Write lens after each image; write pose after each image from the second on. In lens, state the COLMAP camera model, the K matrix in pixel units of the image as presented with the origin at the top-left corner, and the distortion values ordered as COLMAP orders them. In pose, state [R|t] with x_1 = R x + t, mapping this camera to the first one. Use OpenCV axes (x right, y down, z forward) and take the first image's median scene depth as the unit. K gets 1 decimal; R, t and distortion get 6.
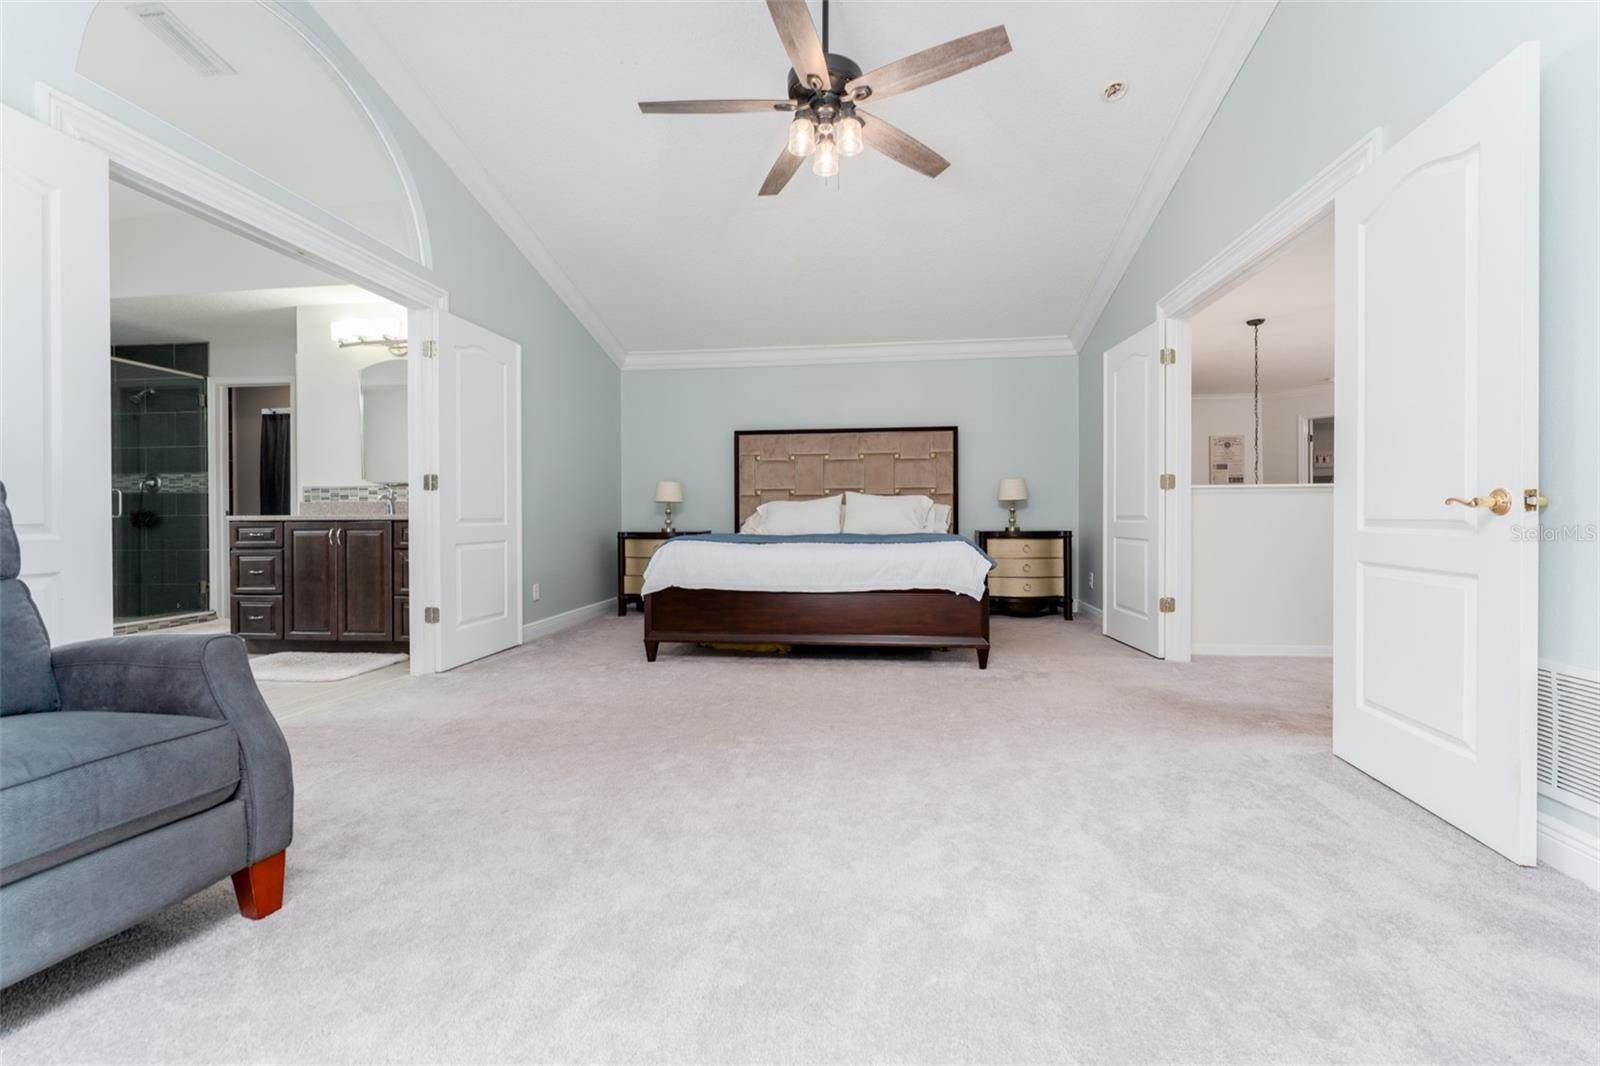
lens RADIAL K [[652.7, 0, 808.1], [0, 652.7, 520.6], [0, 0, 1]] dist [0.002210, -0.000689]
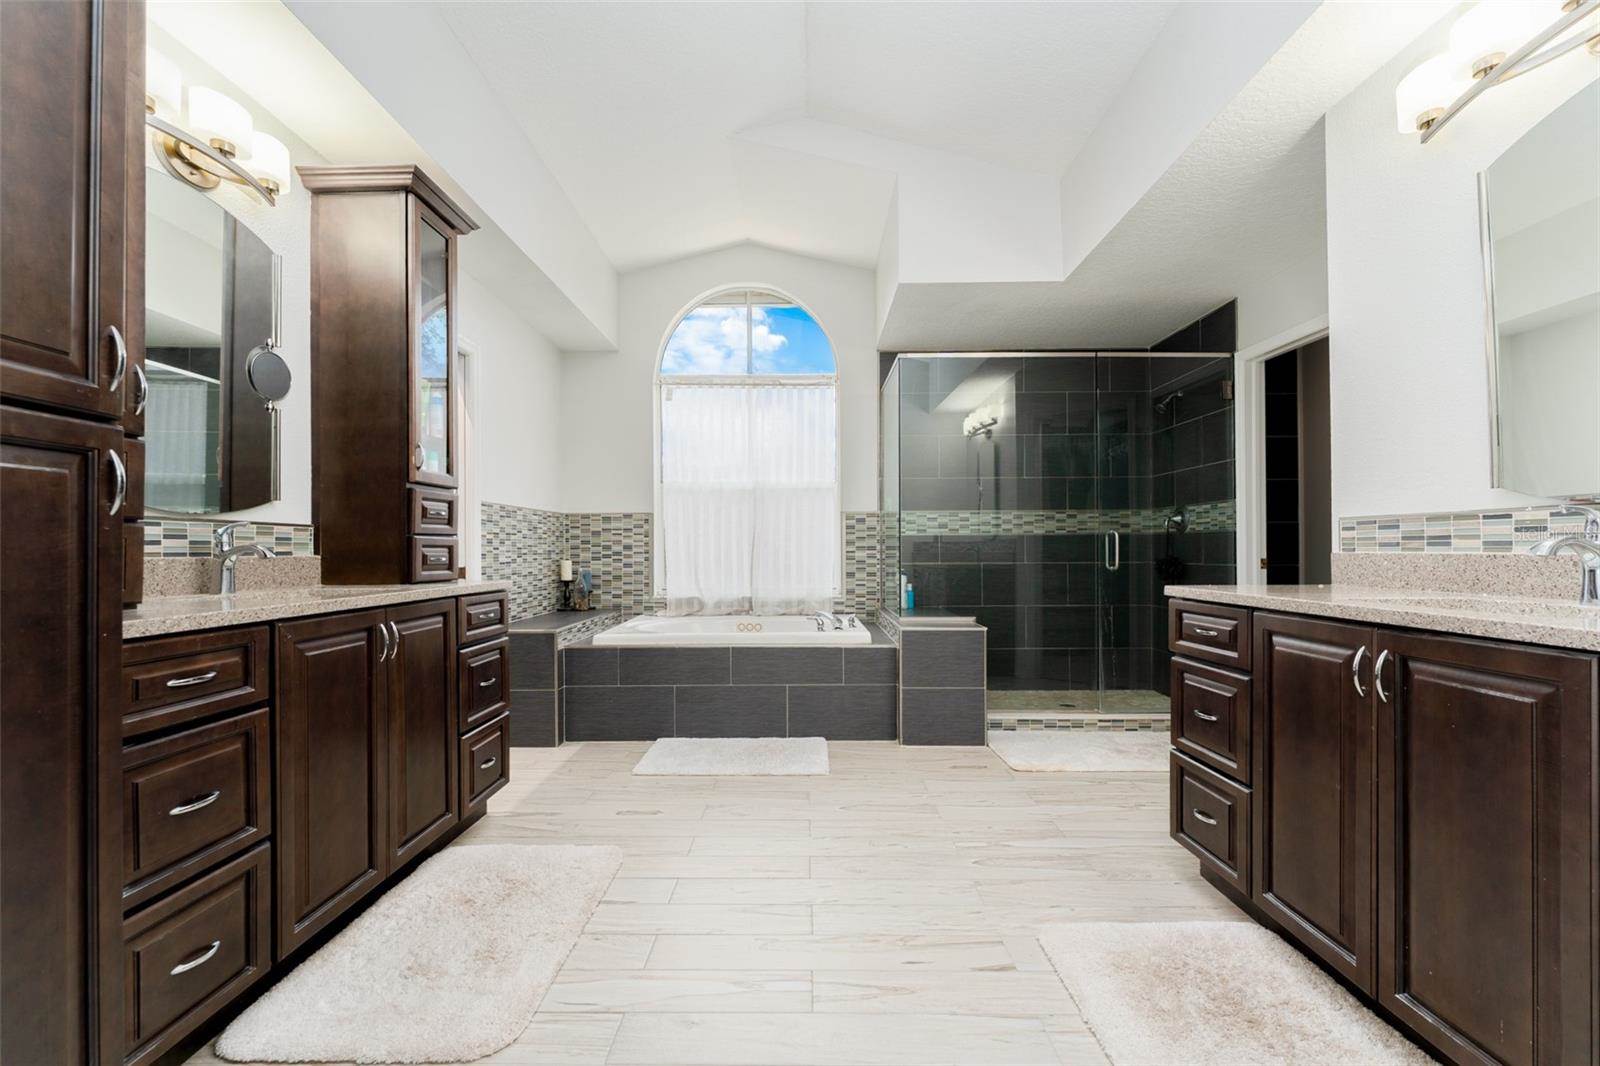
lens RADIAL K [[652.7, 0, 805.8], [0, 652.7, 542.7], [0, 0, 1]] dist [0.002210, -0.000689]
pose [[0.107409, -0.003987, -0.994207, -0.375105], [0.002348, 0.999990, -0.003756, -0.034294], [0.994212, -0.001931, 0.107417, 0.597307]]
